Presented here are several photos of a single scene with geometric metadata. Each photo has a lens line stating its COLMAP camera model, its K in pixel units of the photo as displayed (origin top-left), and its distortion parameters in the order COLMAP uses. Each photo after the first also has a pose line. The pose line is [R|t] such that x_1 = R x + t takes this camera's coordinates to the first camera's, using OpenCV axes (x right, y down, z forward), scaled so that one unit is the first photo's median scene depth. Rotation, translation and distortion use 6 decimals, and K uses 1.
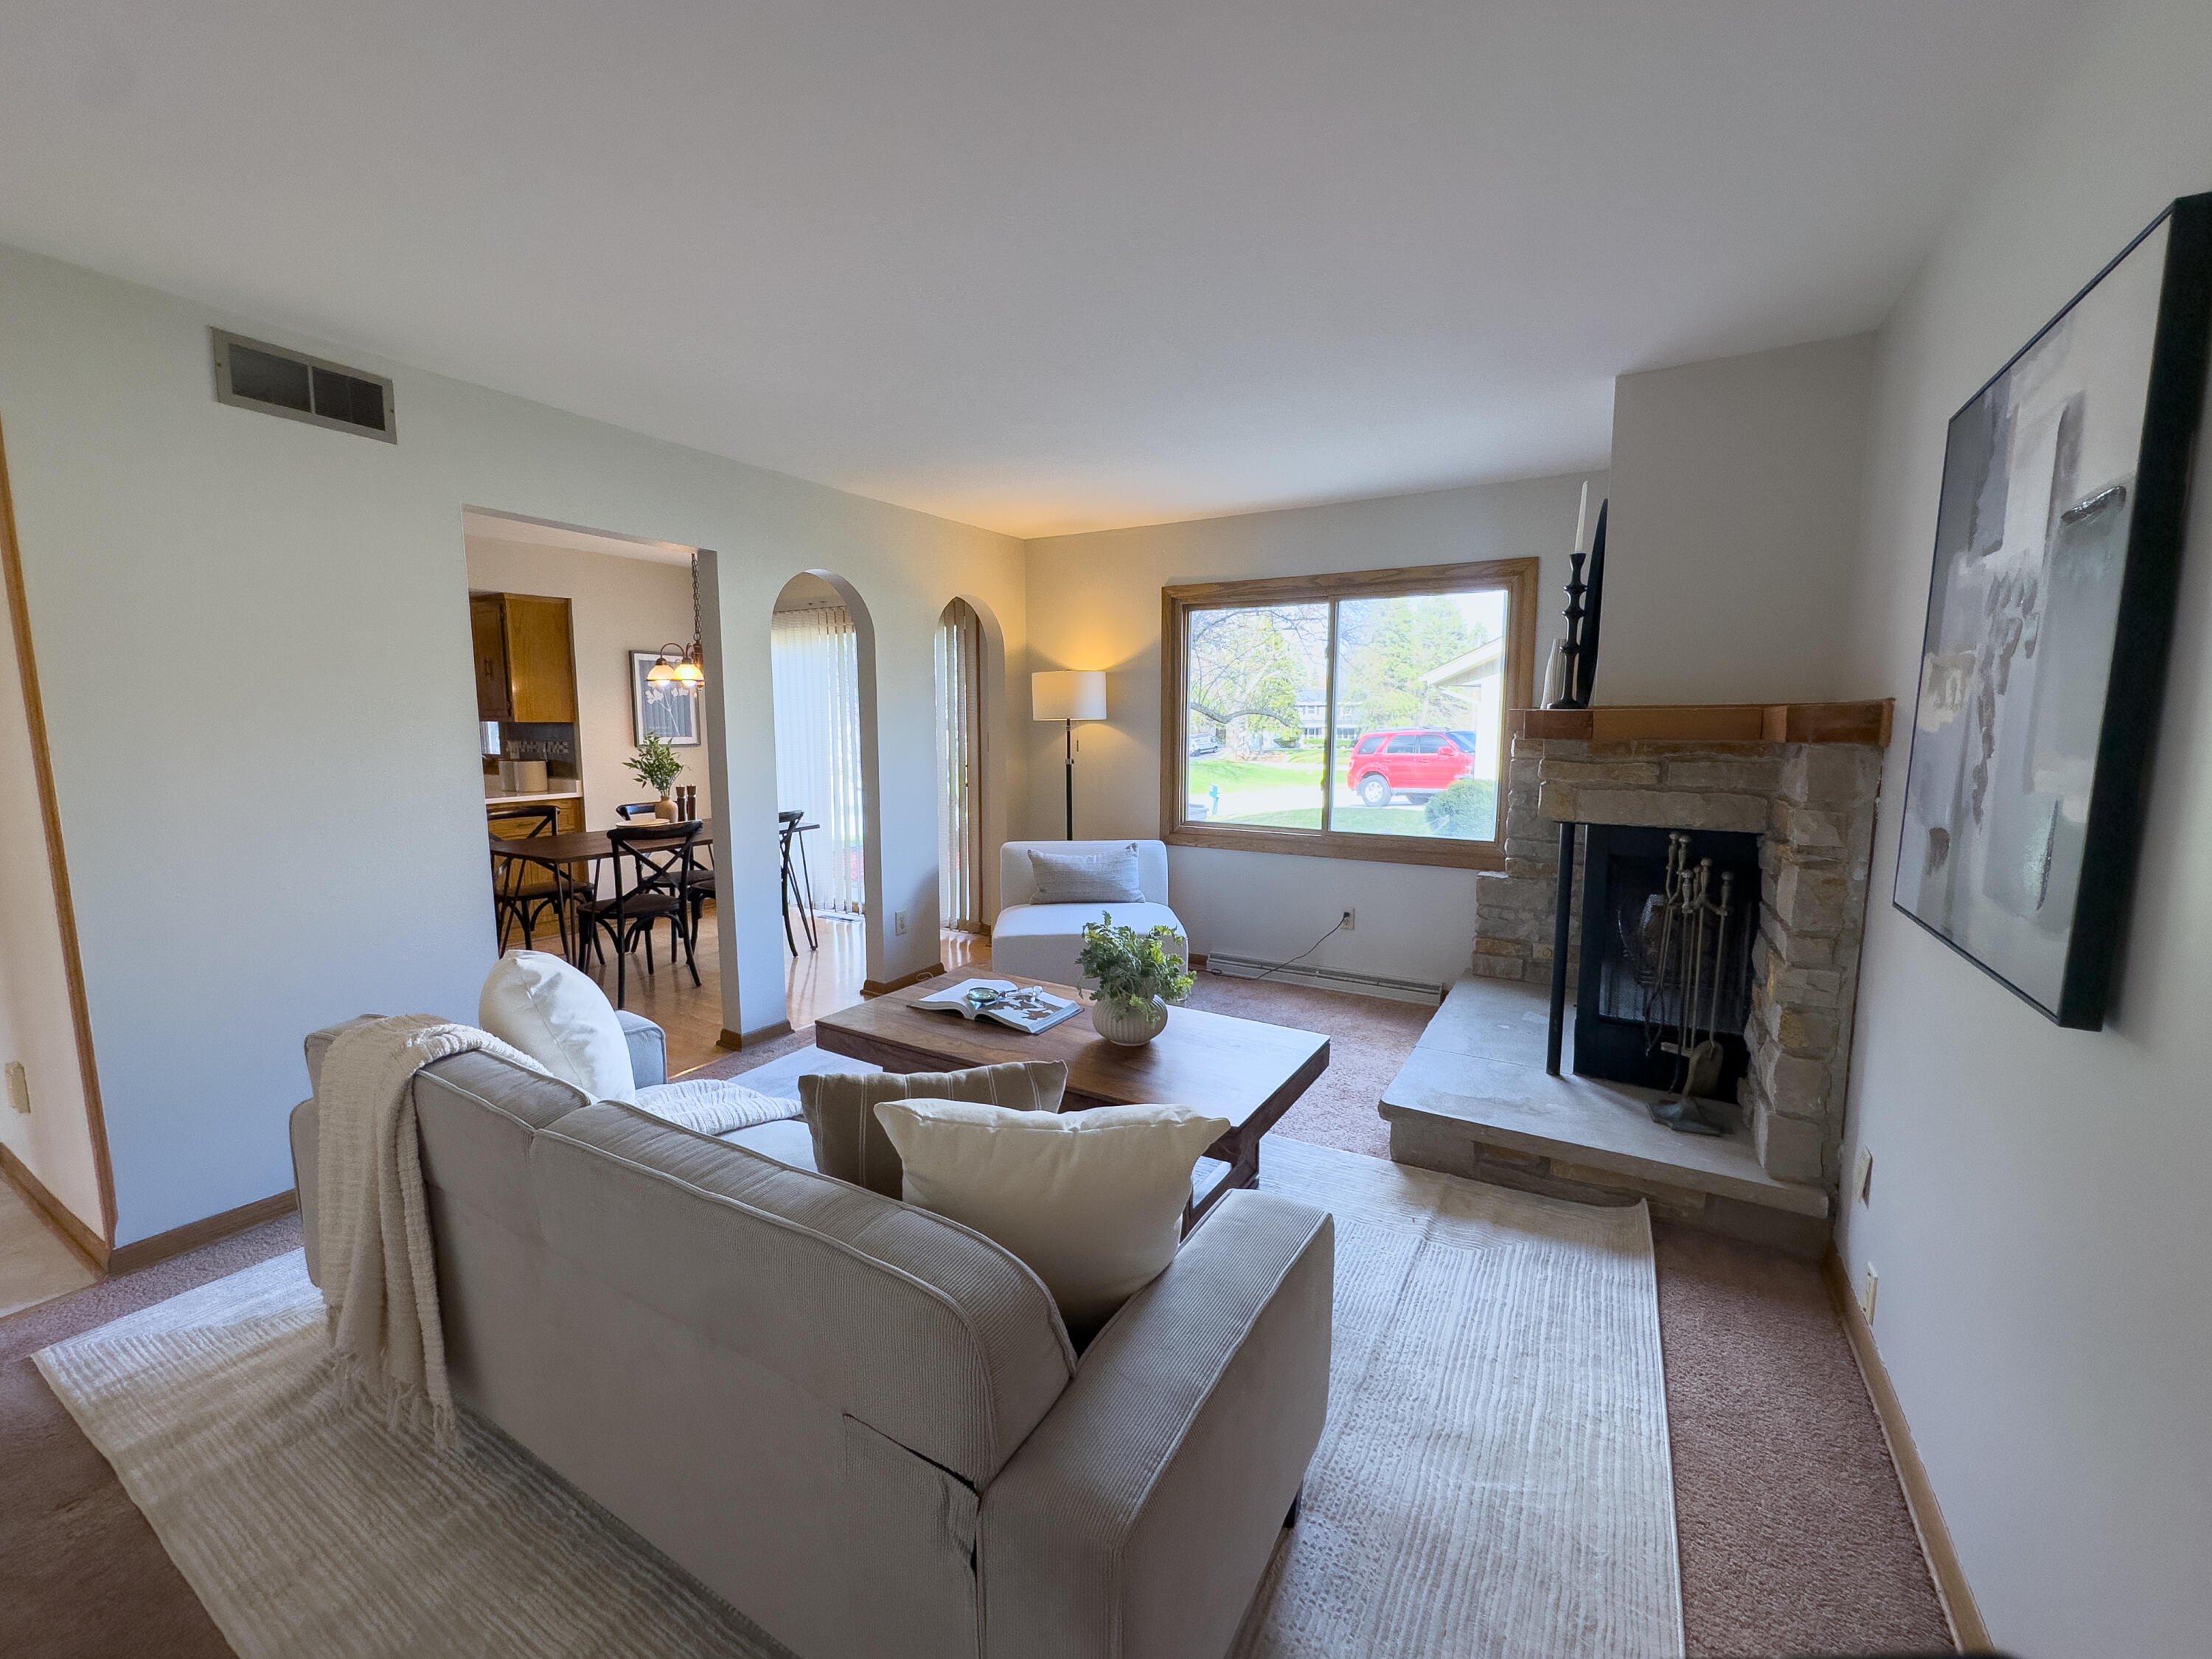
lens RADIAL K [[895.3, 0, 1102.1], [0, 895.3, 833.8], [0, 0, 1]] dist [0.000877, 0.000106]
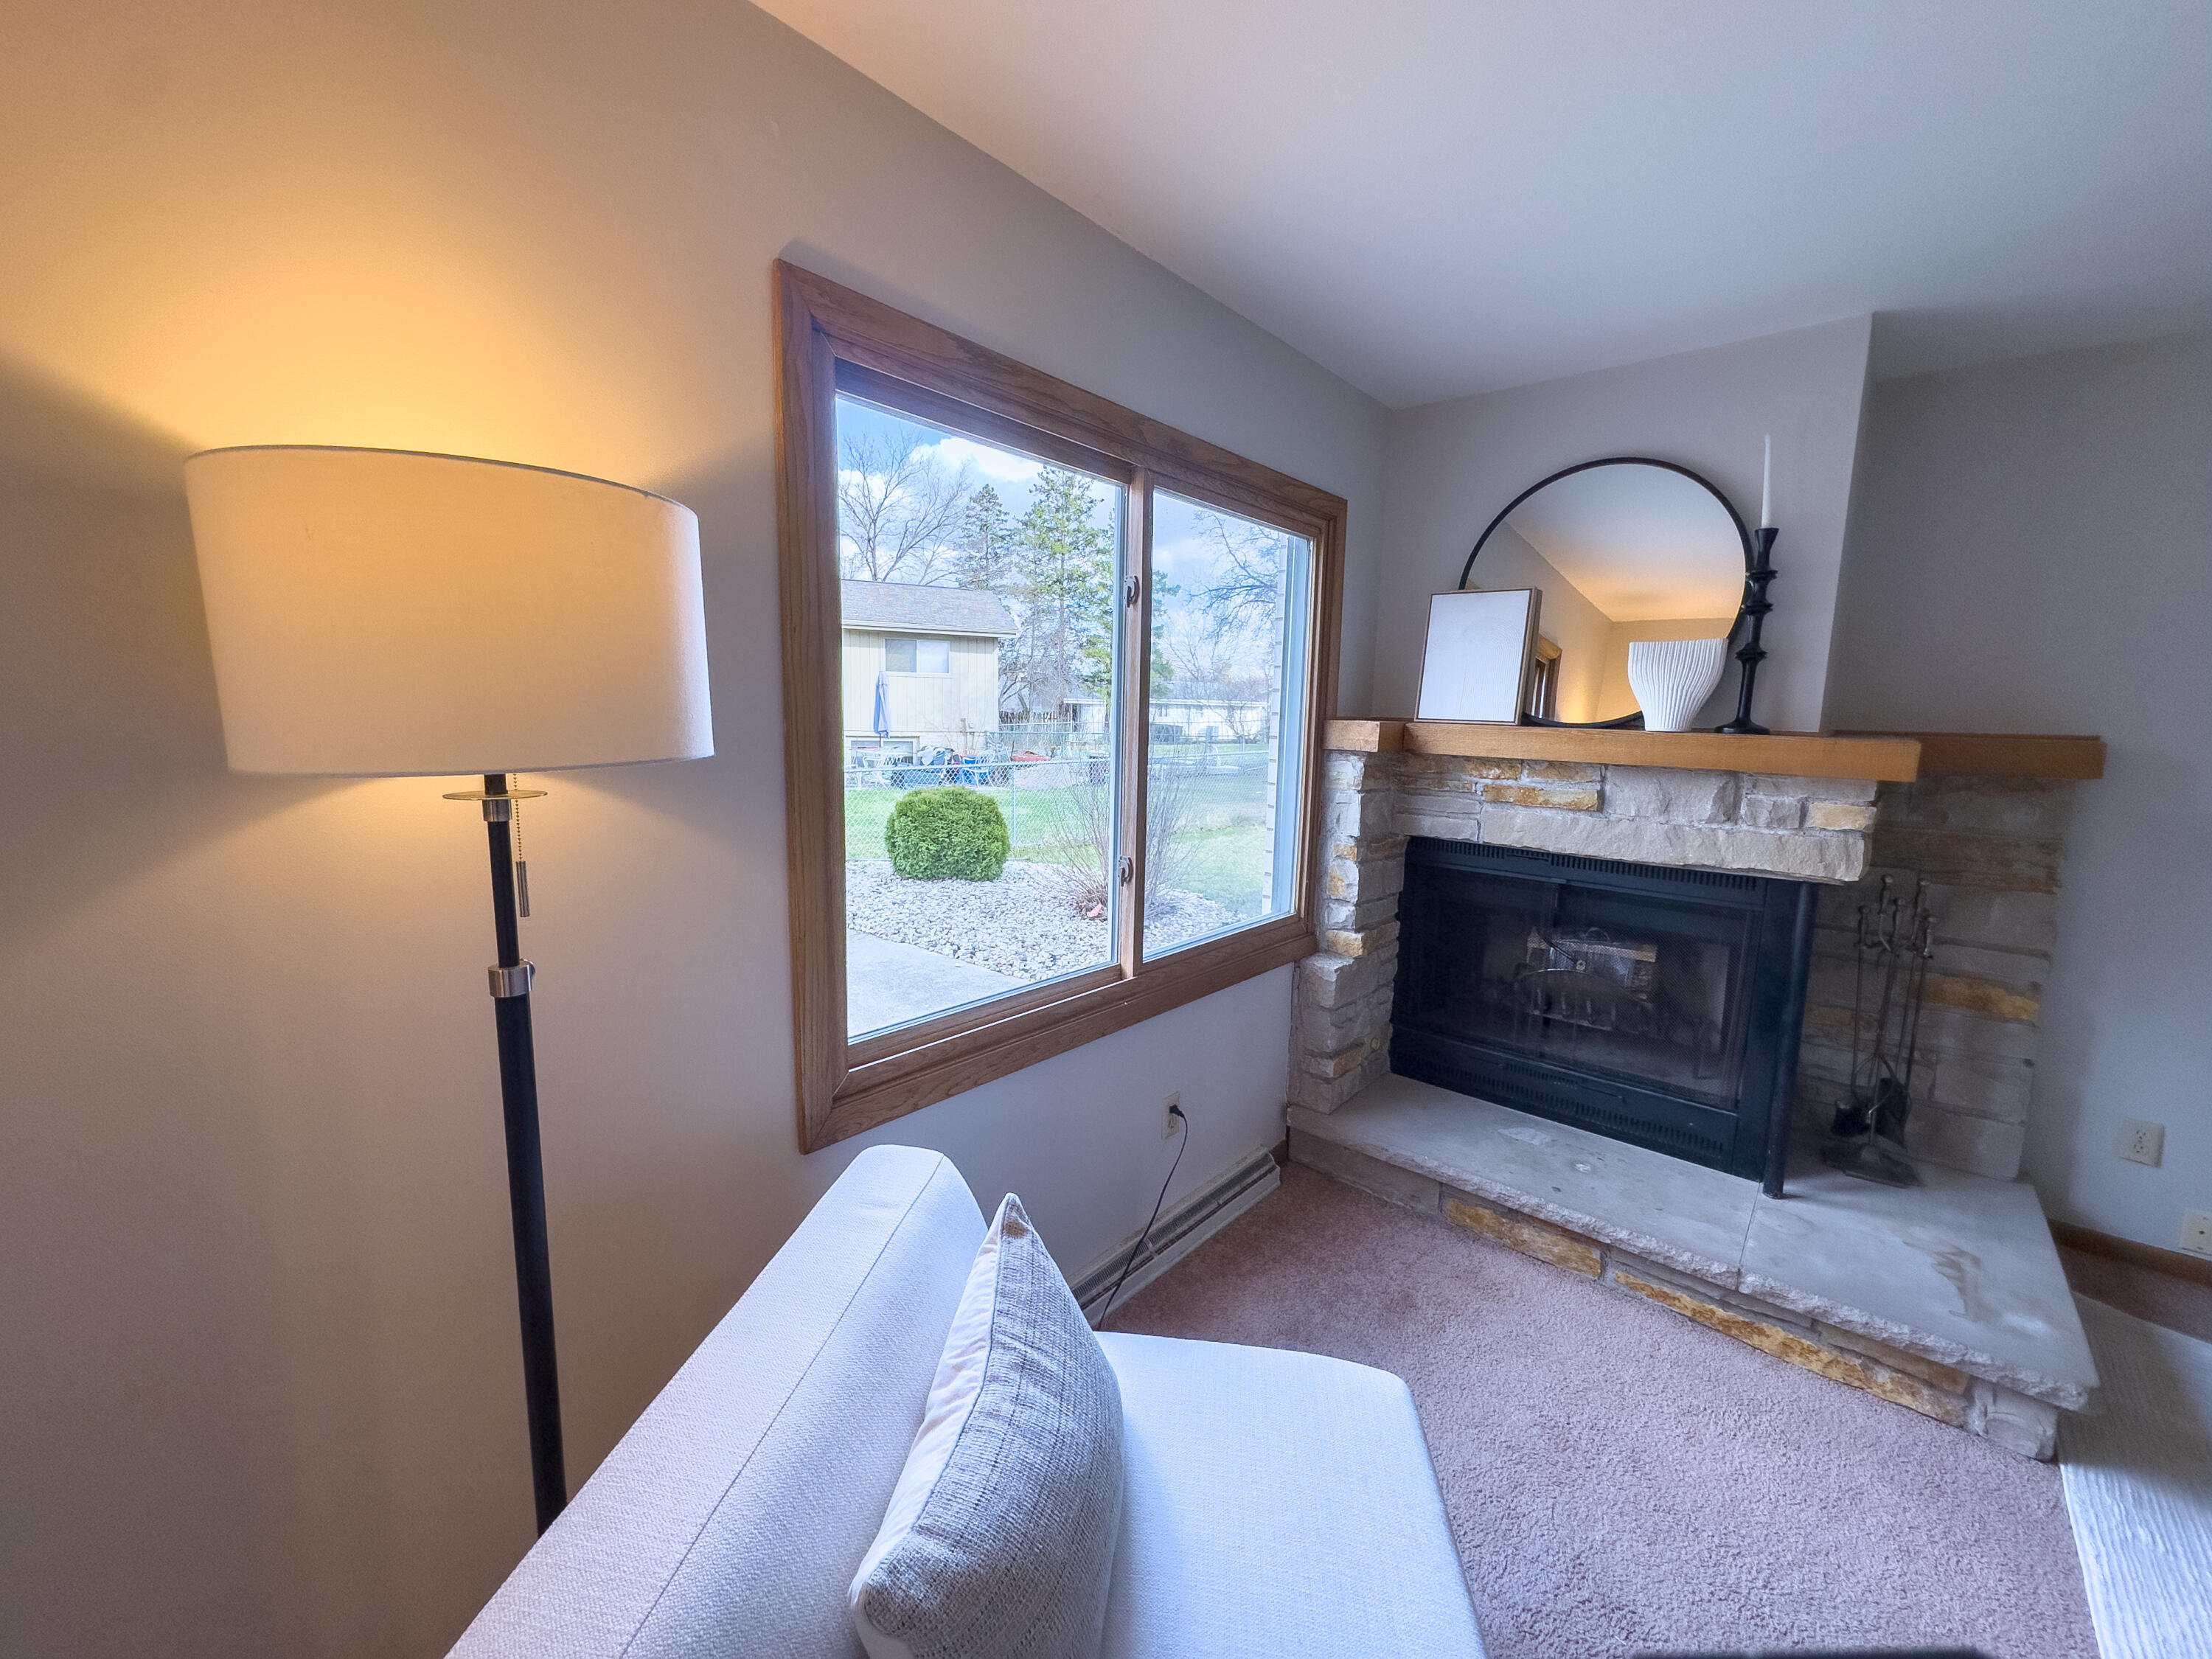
lens RADIAL K [[895.3, 0, 1111.8], [0, 895.3, 835.2], [0, 0, 1]] dist [0.000877, 0.000106]
pose [[0.188029, -0.143986, 0.971552, -0.217465], [0.103587, 0.986586, 0.126167, -0.136861], [-0.976686, 0.076917, 0.200422, 0.925710]]
